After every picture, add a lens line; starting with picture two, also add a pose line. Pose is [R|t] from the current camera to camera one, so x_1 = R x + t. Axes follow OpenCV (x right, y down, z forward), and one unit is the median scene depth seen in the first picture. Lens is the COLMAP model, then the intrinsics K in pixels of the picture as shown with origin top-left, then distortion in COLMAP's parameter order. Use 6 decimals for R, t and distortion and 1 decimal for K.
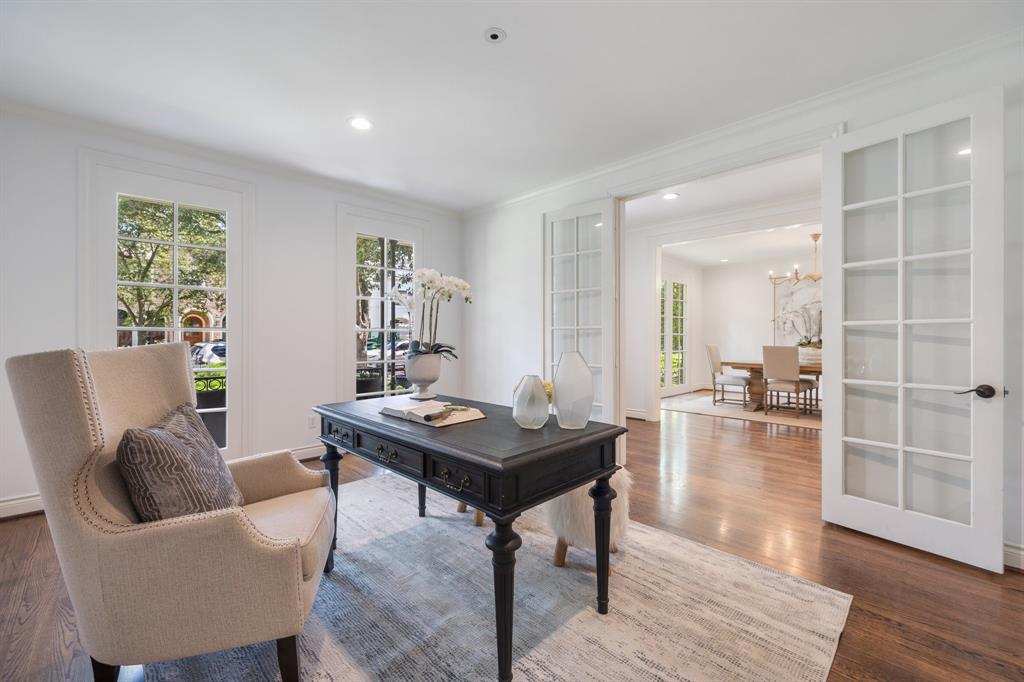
lens RADIAL K [[440.0, 0, 511.5], [0, 440.0, 340.1], [0, 0, 1]] dist [-0.008096, -0.000789]
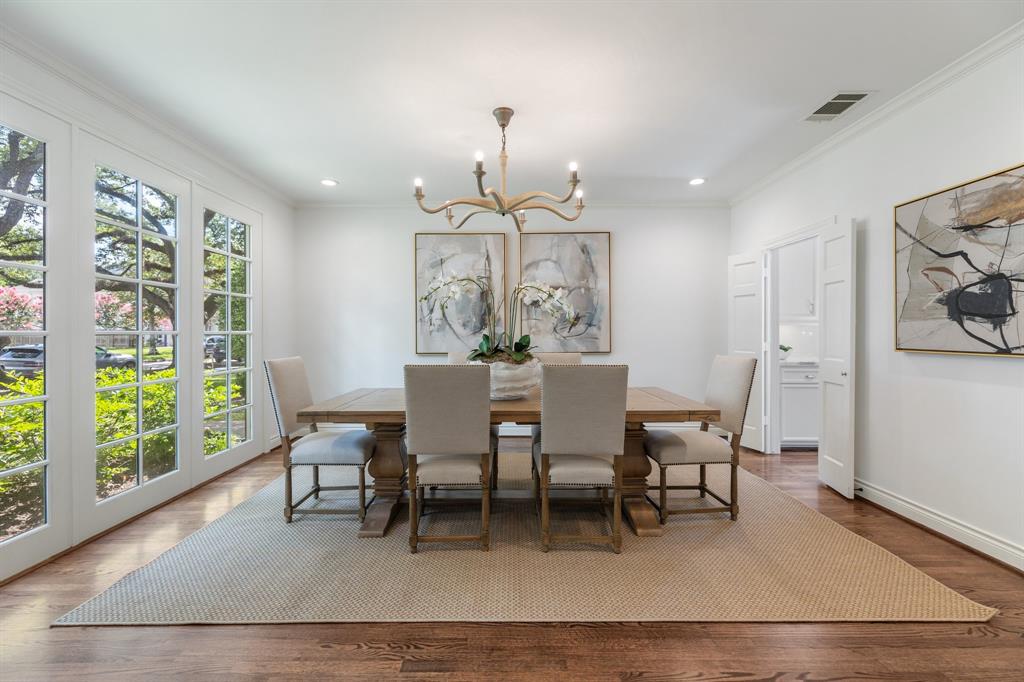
lens RADIAL K [[440.0, 0, 510.6], [0, 440.0, 336.9], [0, 0, 1]] dist [-0.008096, -0.000789]
pose [[0.709856, -0.010149, 0.704274, 0.353268], [0.008138, 0.999948, 0.006208, -0.009314], [-0.704300, 0.001324, 0.709901, 0.633309]]
